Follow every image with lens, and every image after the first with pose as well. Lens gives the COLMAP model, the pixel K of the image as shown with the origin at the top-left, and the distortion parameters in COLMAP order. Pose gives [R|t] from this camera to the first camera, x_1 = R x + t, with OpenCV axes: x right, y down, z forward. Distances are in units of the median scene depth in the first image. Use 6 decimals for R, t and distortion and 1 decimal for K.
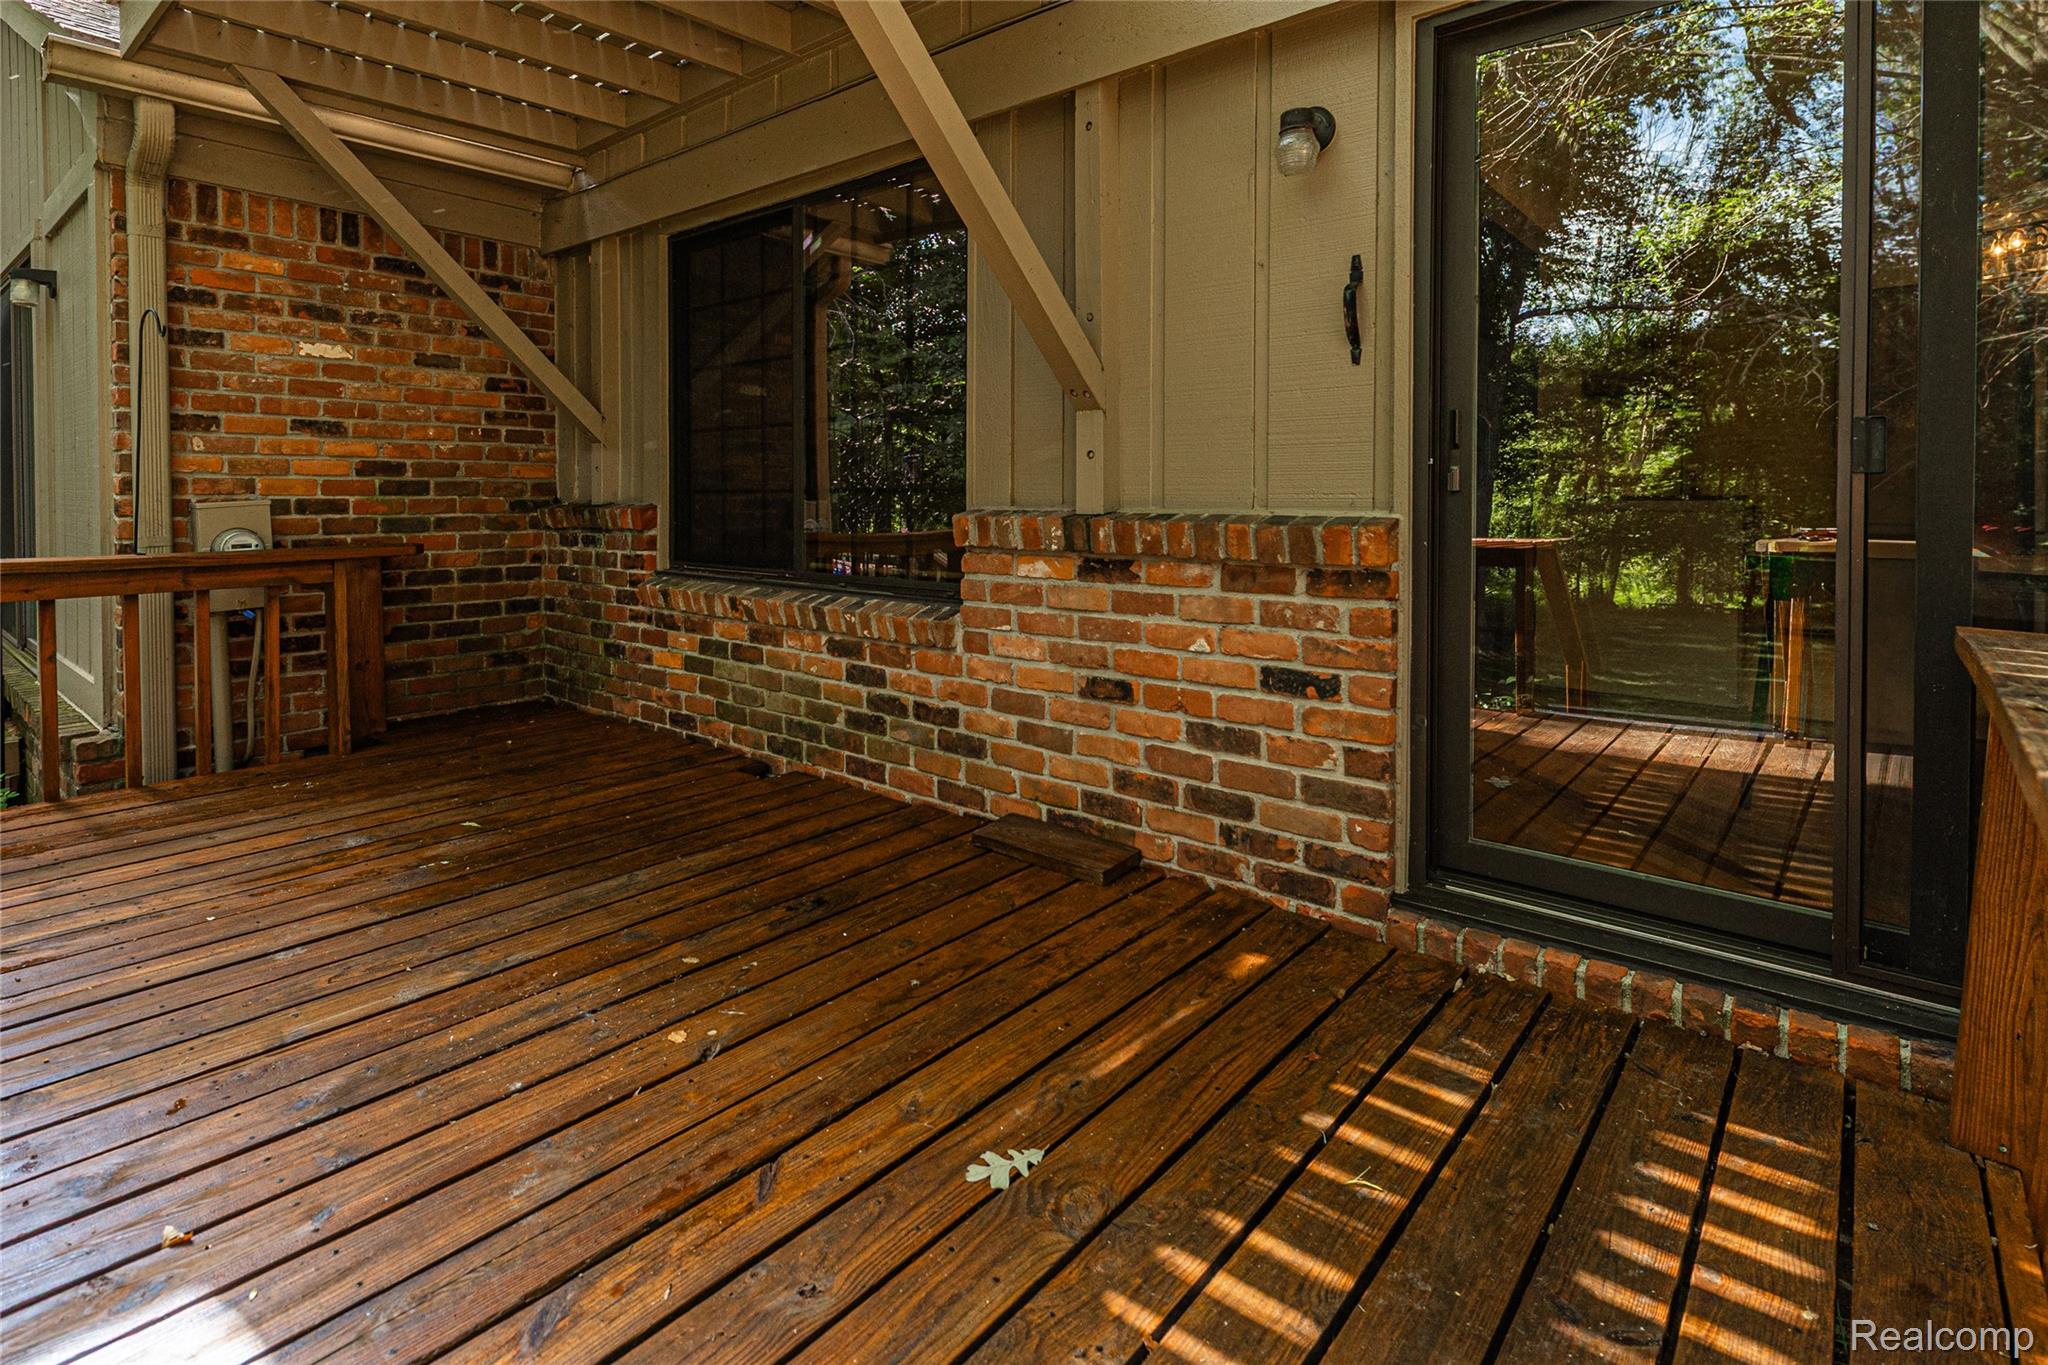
lens RADIAL K [[1018.2, 0, 987.3], [0, 1018.2, 512.1], [0, 0, 1]] dist [0.000195, 0.000188]
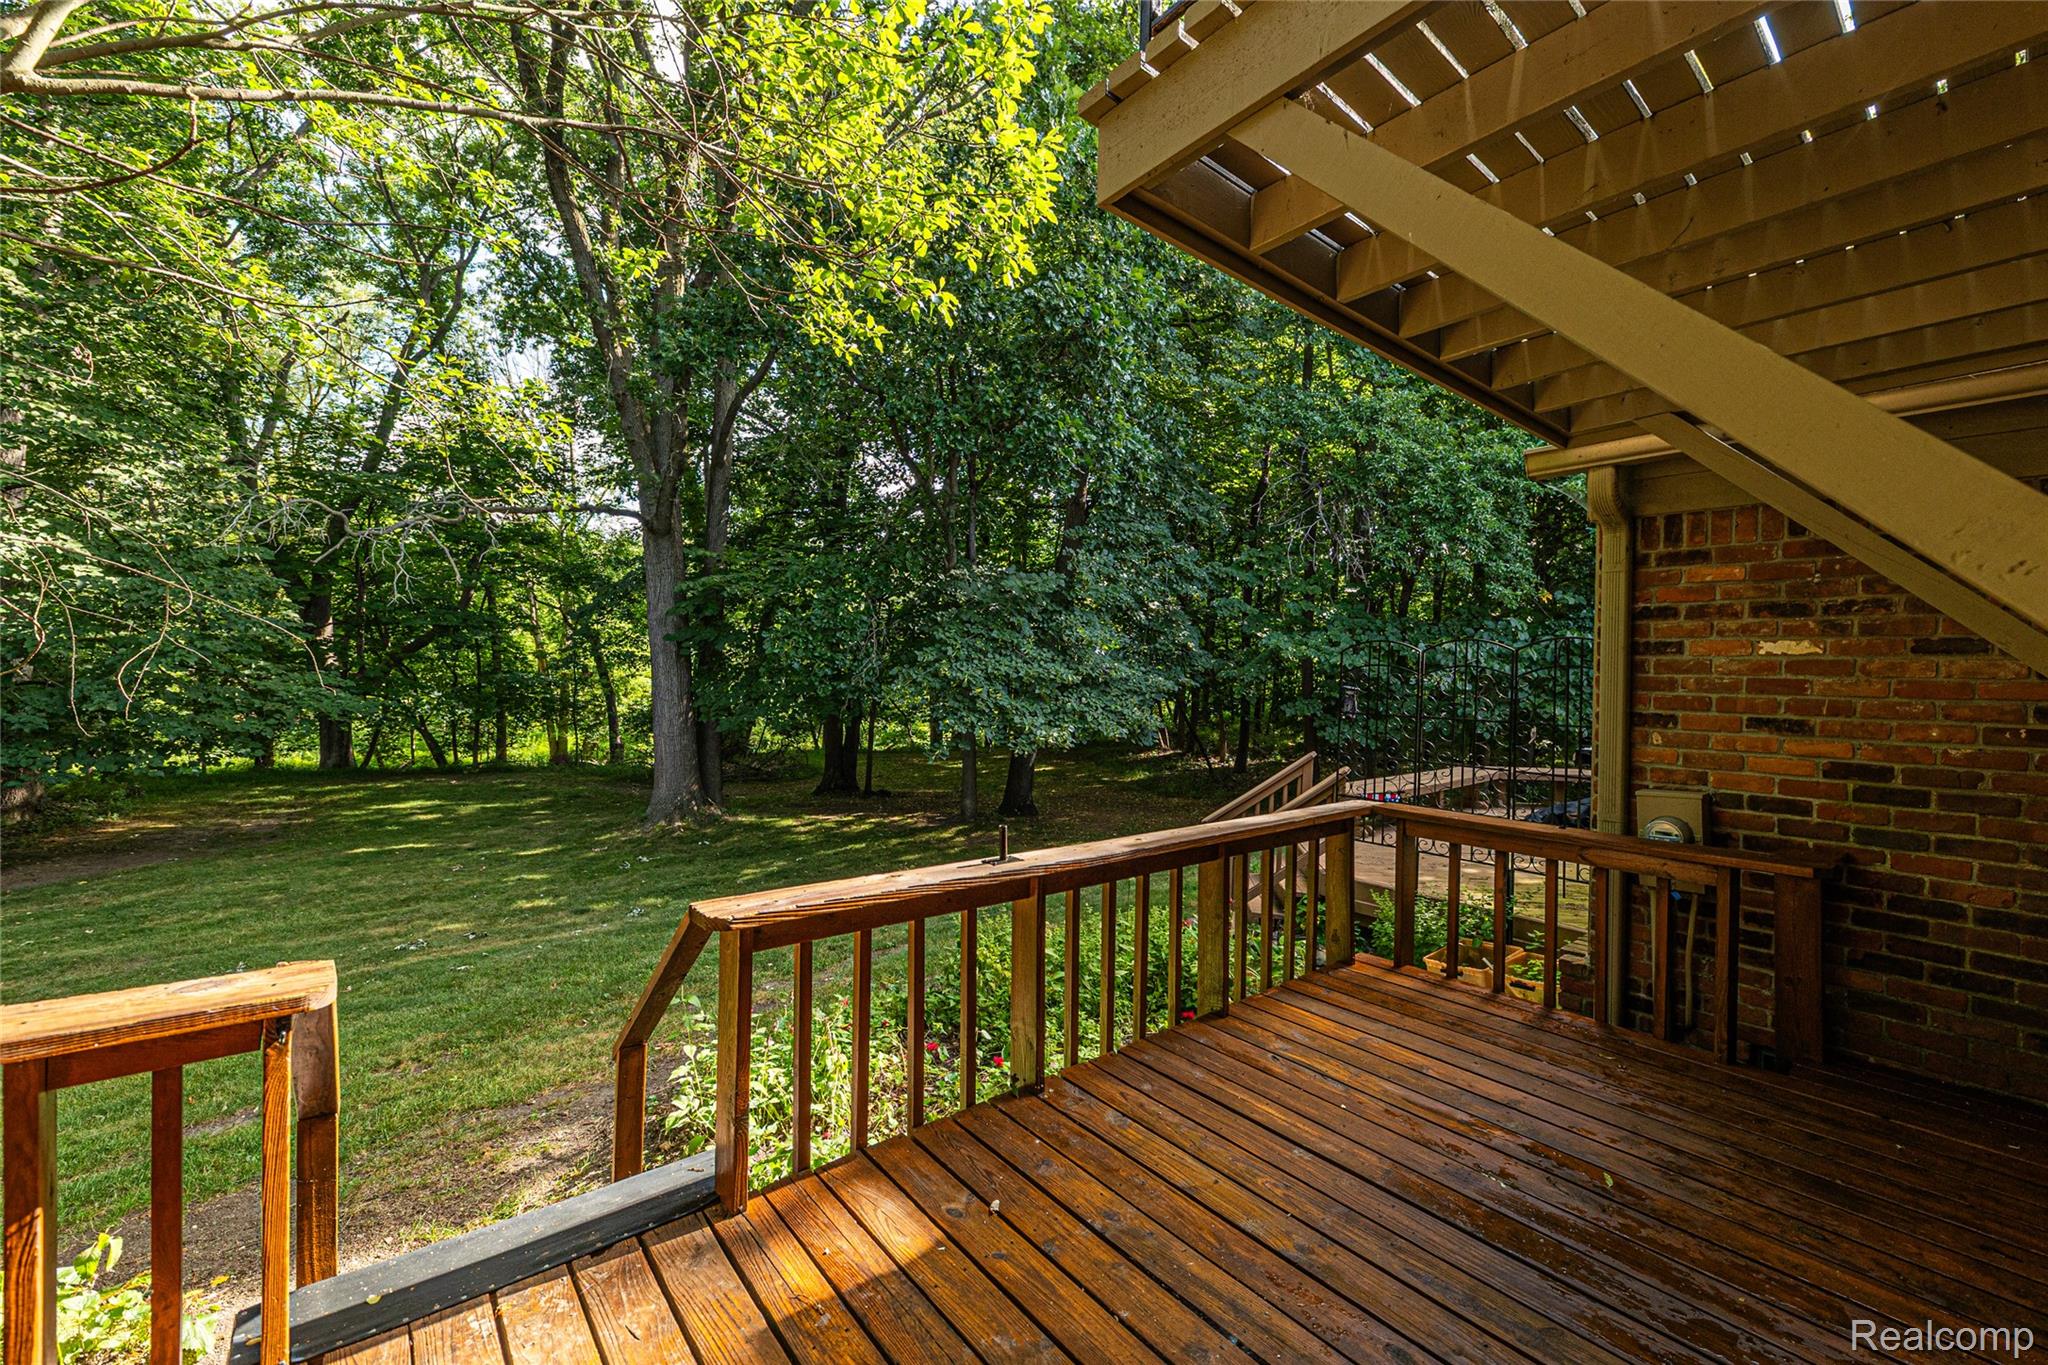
lens RADIAL K [[816.3, 0, 1031.7], [0, 816.3, 678.2], [0, 0, 1]] dist [-0.002505, -0.001233]
pose [[-0.169459, 0.004069, -0.985529, 0.248041], [-0.036044, 0.999297, 0.010324, -0.112462], [0.984878, 0.037272, -0.169193, 0.422741]]
